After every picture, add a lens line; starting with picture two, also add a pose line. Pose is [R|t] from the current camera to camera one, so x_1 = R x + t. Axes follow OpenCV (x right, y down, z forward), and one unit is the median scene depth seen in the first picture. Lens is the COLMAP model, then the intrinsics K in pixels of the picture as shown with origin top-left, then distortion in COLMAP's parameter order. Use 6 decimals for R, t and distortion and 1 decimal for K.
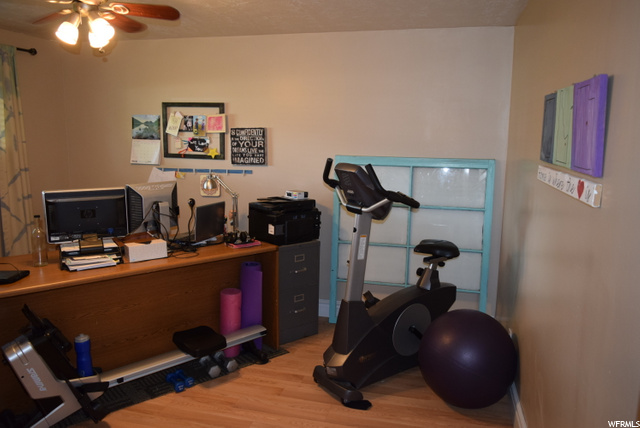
lens RADIAL K [[499.4, 0, 319.6], [0, 499.4, 214.5], [0, 0, 1]] dist [-0.021848, 0.009953]
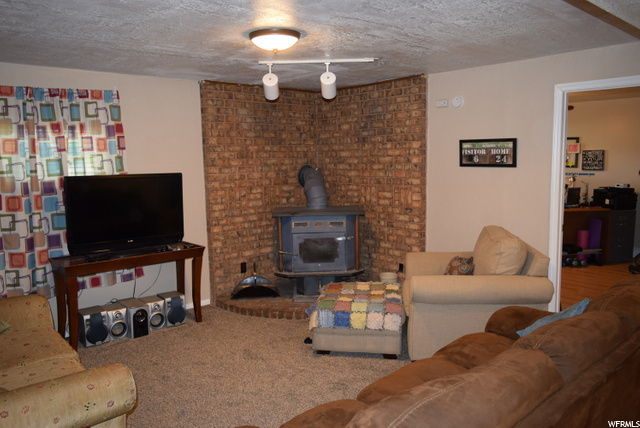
lens RADIAL K [[499.4, 0, 314.5], [0, 499.4, 213.7], [0, 0, 1]] dist [-0.021848, 0.009953]
pose [[0.833086, 0.044425, -0.551357, 0.021499], [-0.069009, 0.997329, -0.023911, 0.189551], [0.548823, 0.057969, 0.833926, -1.171203]]
